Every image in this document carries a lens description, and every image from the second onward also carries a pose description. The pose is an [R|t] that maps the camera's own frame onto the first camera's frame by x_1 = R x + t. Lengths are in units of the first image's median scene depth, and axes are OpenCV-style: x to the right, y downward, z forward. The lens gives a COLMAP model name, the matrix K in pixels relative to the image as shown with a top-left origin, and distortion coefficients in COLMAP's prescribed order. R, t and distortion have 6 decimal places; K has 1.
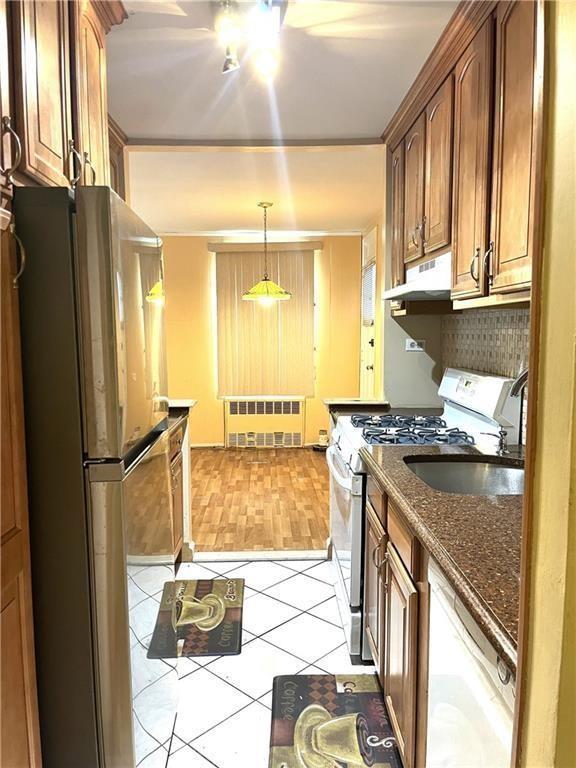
lens RADIAL K [[584.2, 0, 288.0], [0, 584.2, 384.0], [0, 0, 1]] dist [0.075658, -0.109113]
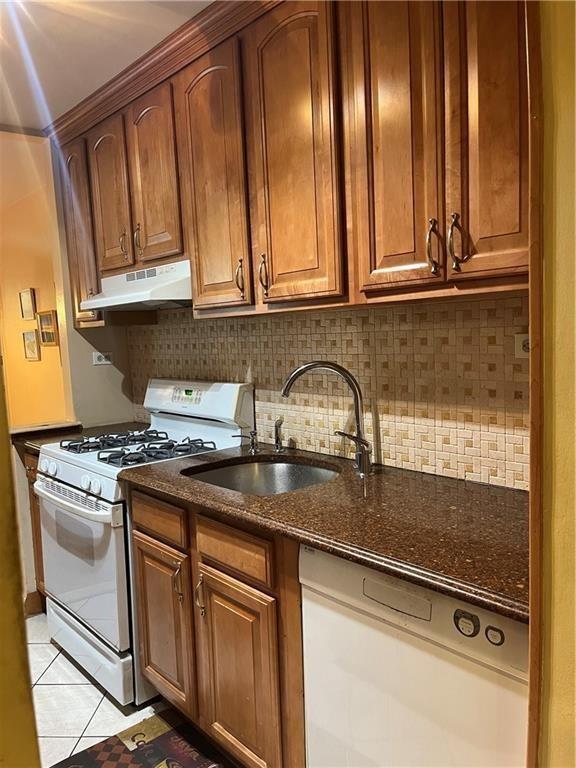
lens RADIAL K [[584.2, 0, 288.0], [0, 584.2, 384.0], [0, 0, 1]] dist [0.075658, -0.109113]
pose [[0.757844, -0.083890, 0.647020, -0.245621], [0.098437, 0.995049, 0.013717, -0.013287], [-0.644967, 0.053295, 0.762349, 0.134000]]
